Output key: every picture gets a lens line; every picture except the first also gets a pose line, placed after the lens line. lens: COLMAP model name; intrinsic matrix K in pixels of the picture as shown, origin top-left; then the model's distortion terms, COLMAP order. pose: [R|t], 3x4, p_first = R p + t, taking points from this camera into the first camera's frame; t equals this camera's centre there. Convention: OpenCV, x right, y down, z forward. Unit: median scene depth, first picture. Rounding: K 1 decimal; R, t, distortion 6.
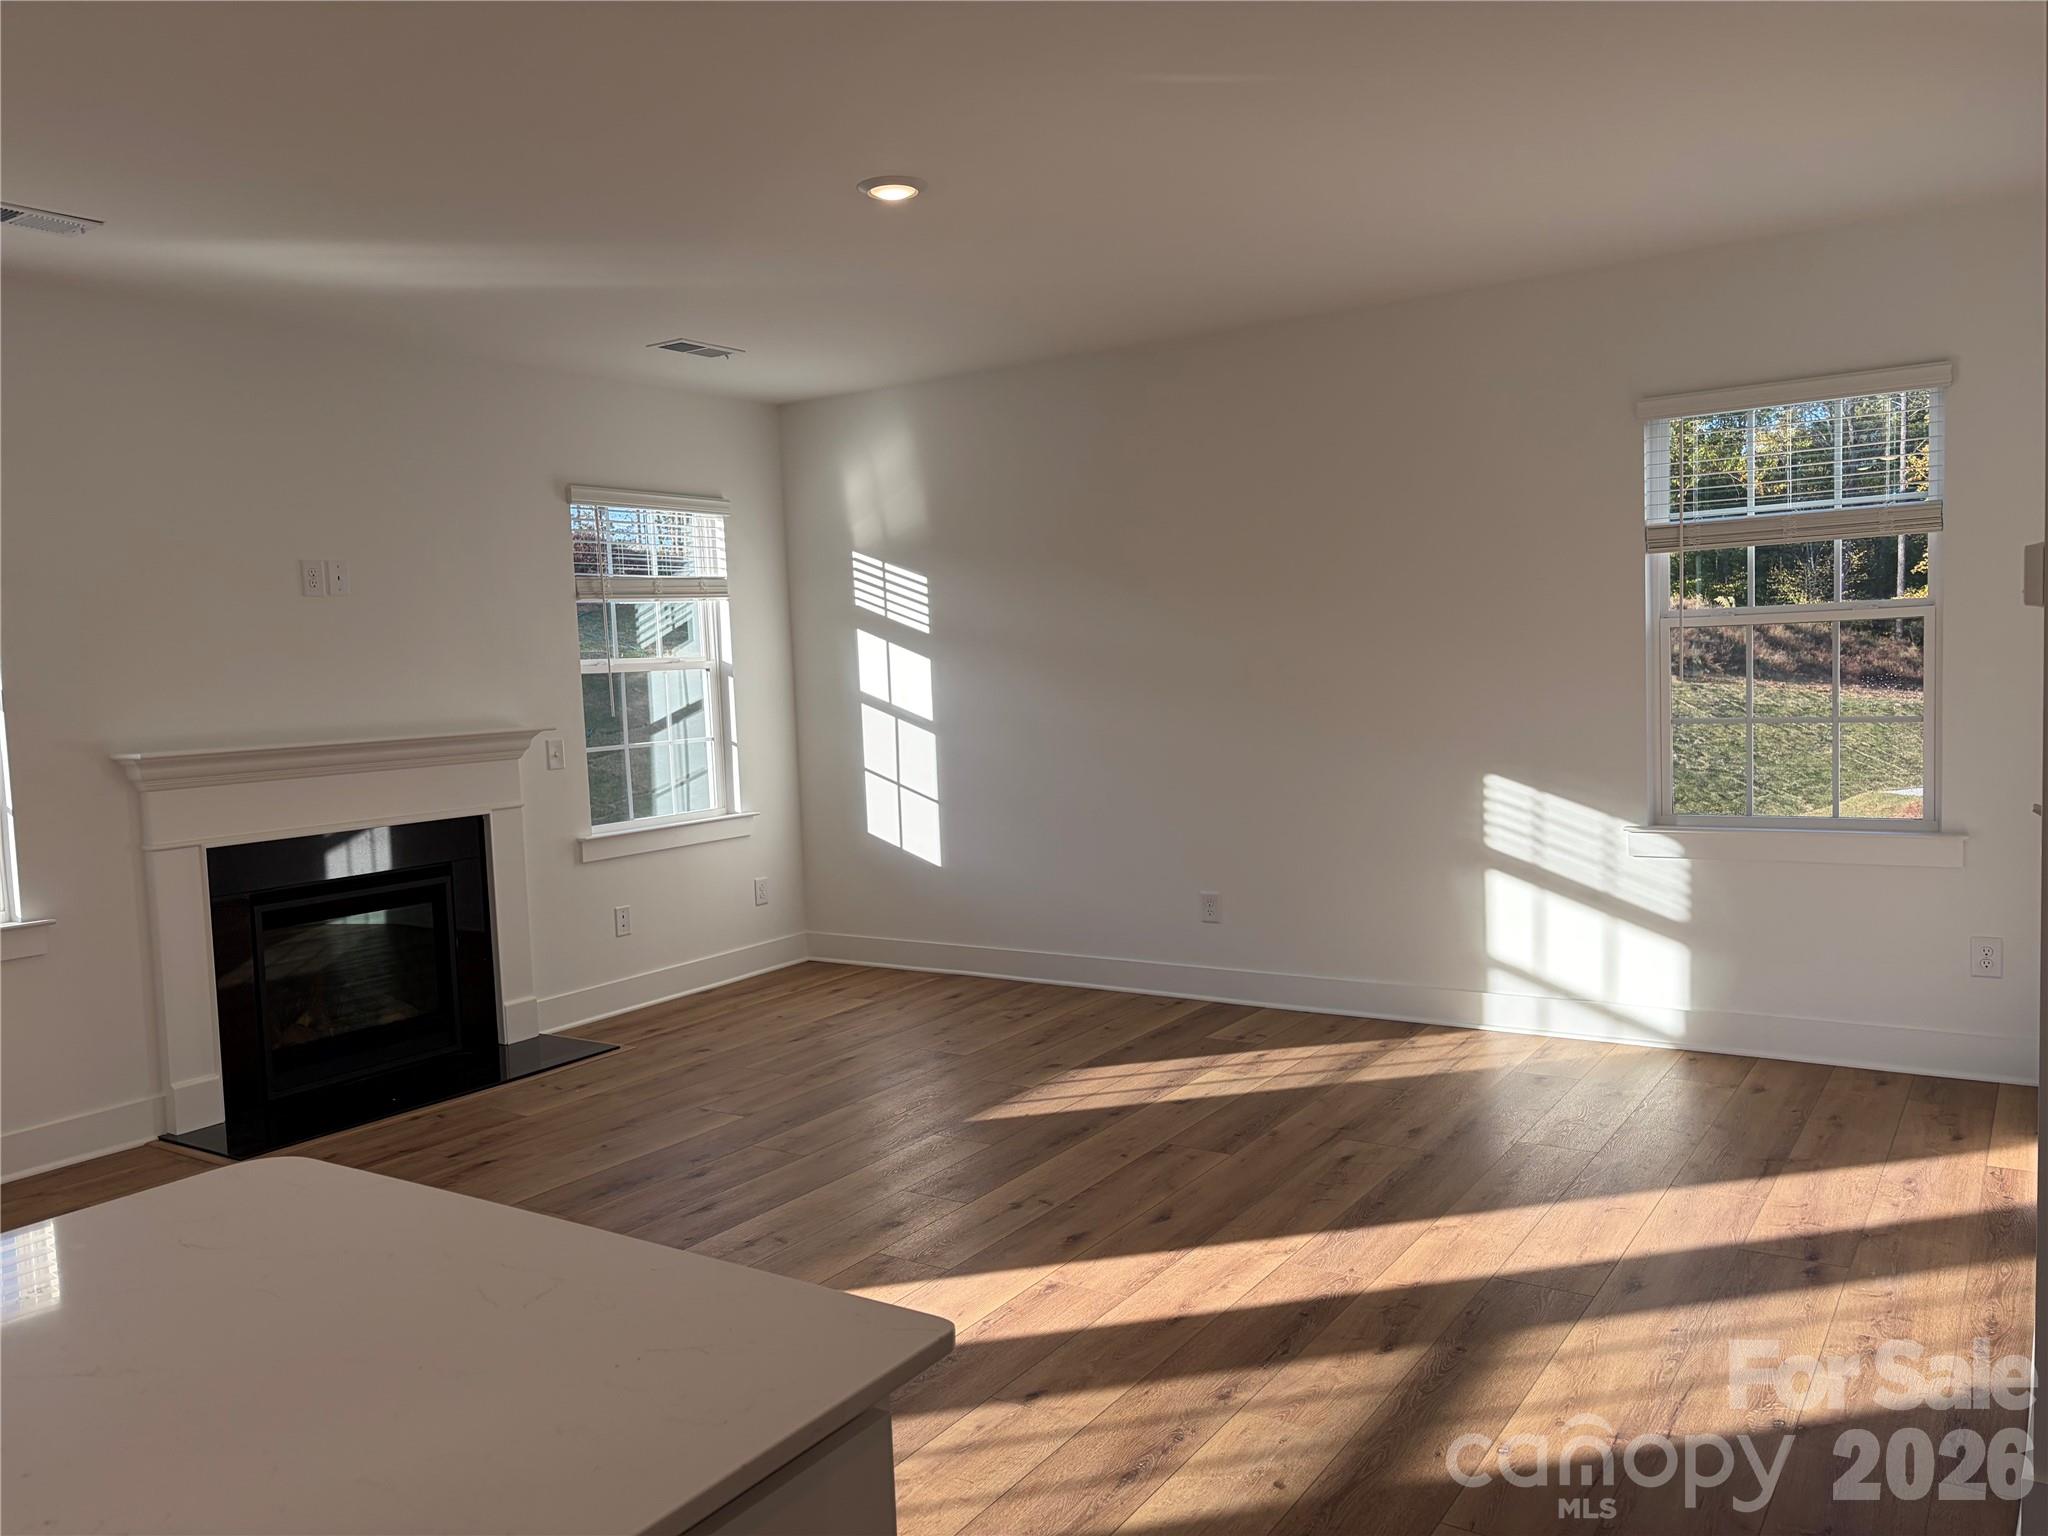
lens RADIAL K [[1543.9, 0, 1096.2], [0, 1543.9, 775.2], [0, 0, 1]] dist [0.031556, -0.019227]
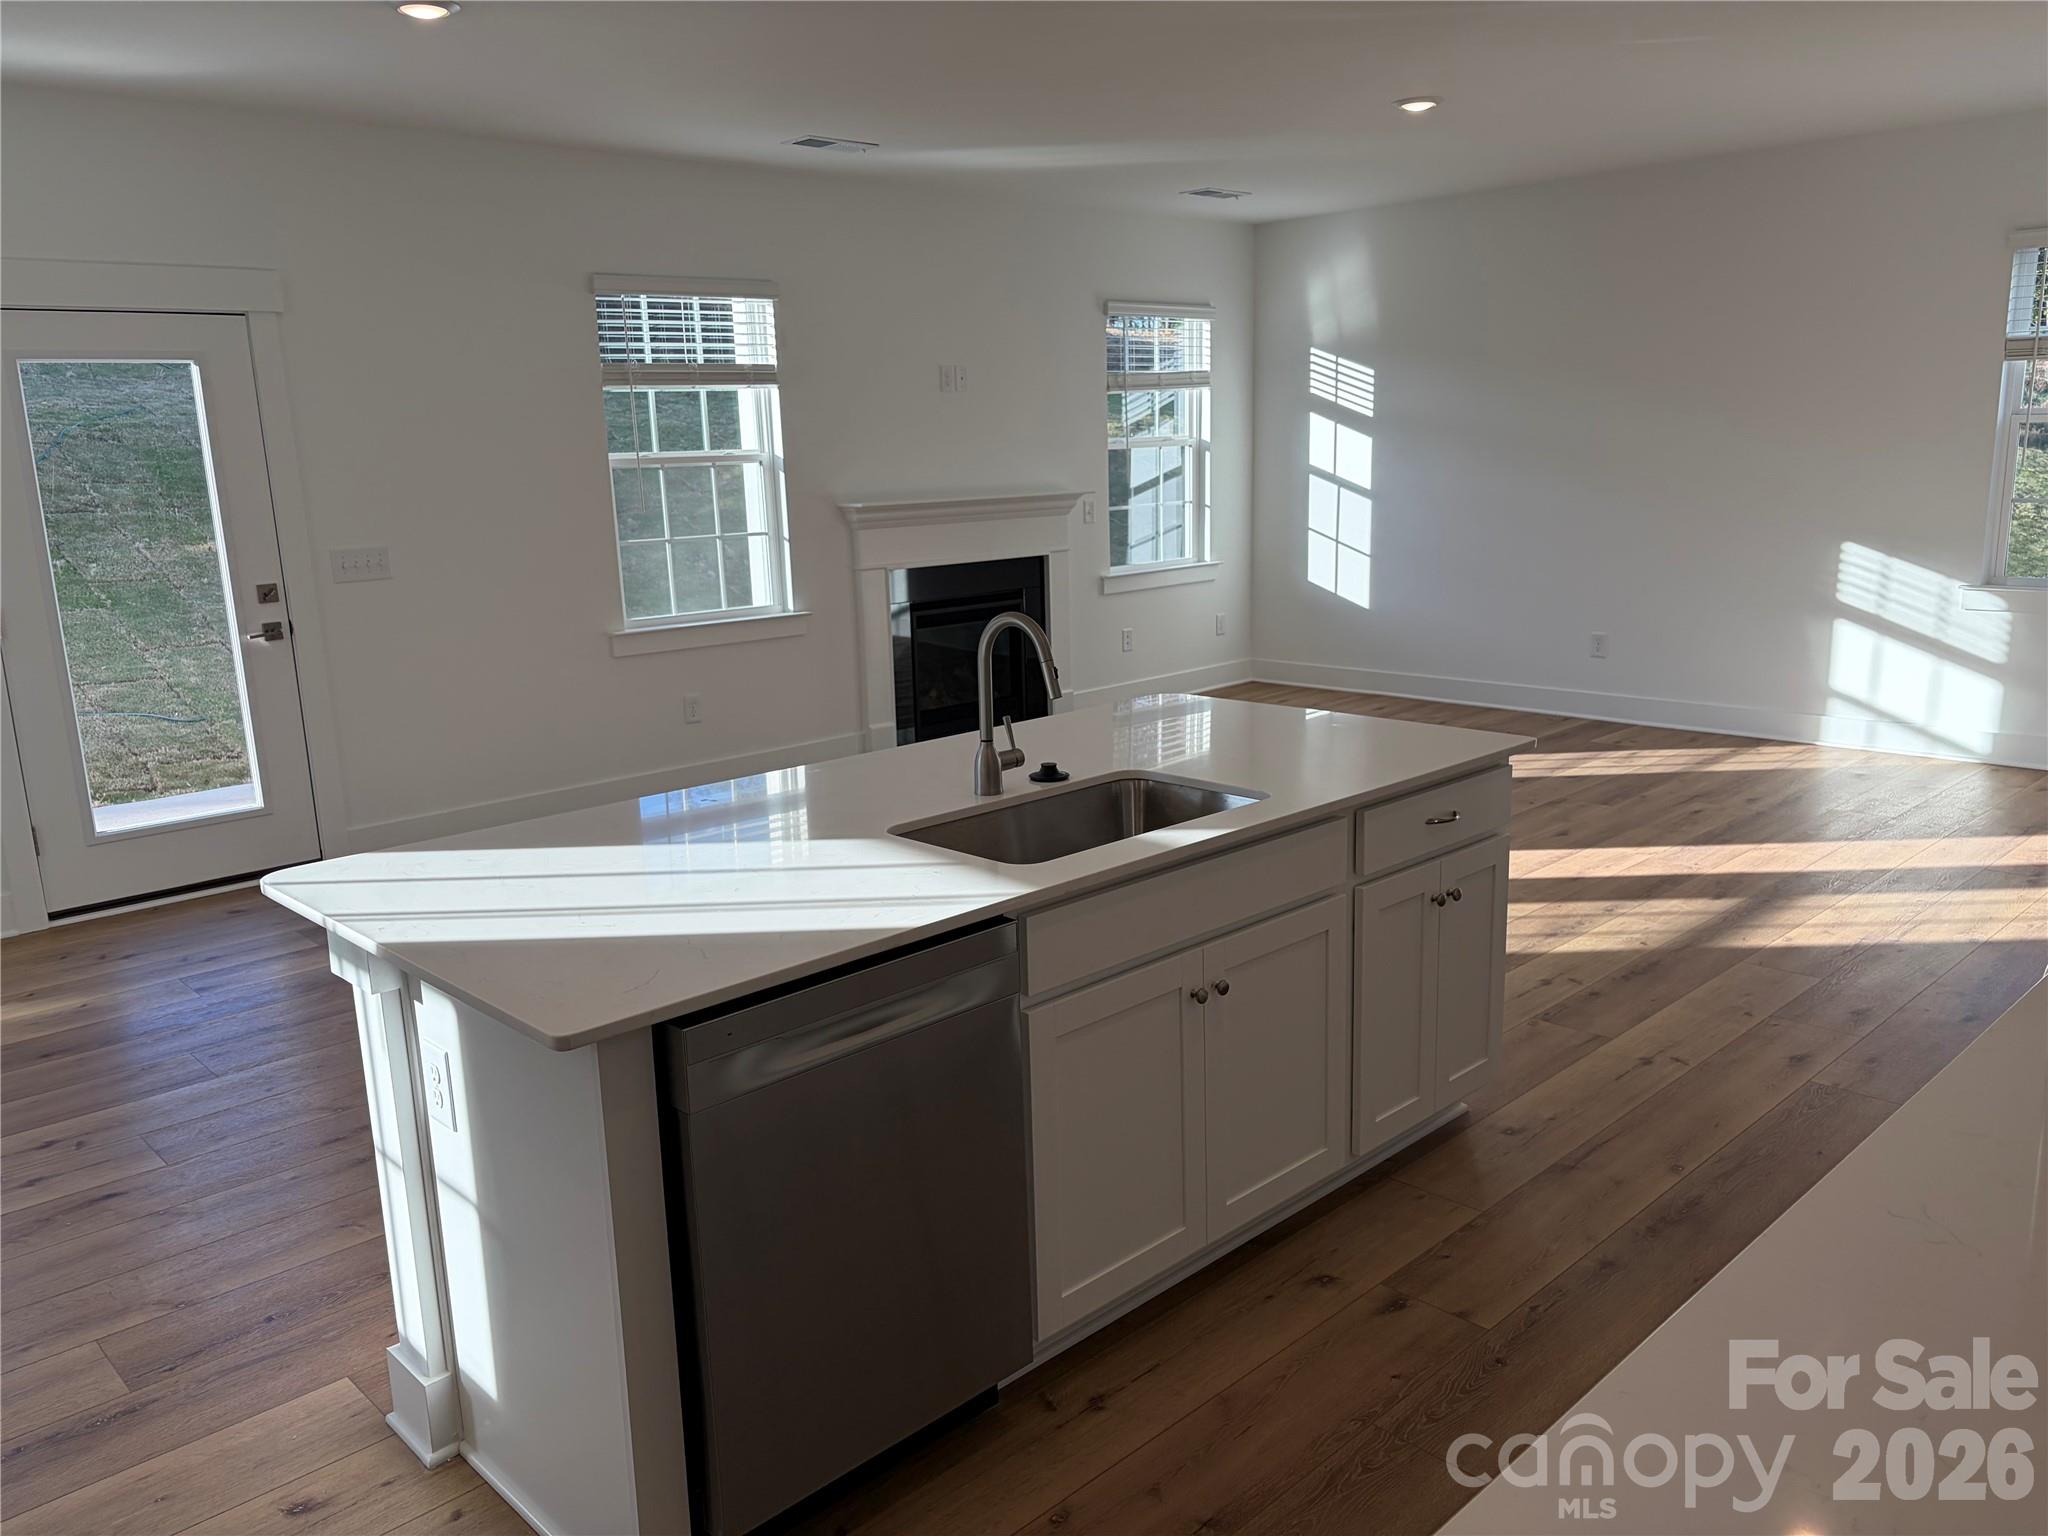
lens RADIAL K [[1543.9, 0, 1078.4], [0, 1543.9, 787.6], [0, 0, 1]] dist [0.031556, -0.019227]
pose [[0.973635, 0.061677, -0.219615, -0.061332], [-0.026713, 0.986958, 0.158747, 0.012758], [0.226542, -0.148695, 0.962584, -0.377538]]
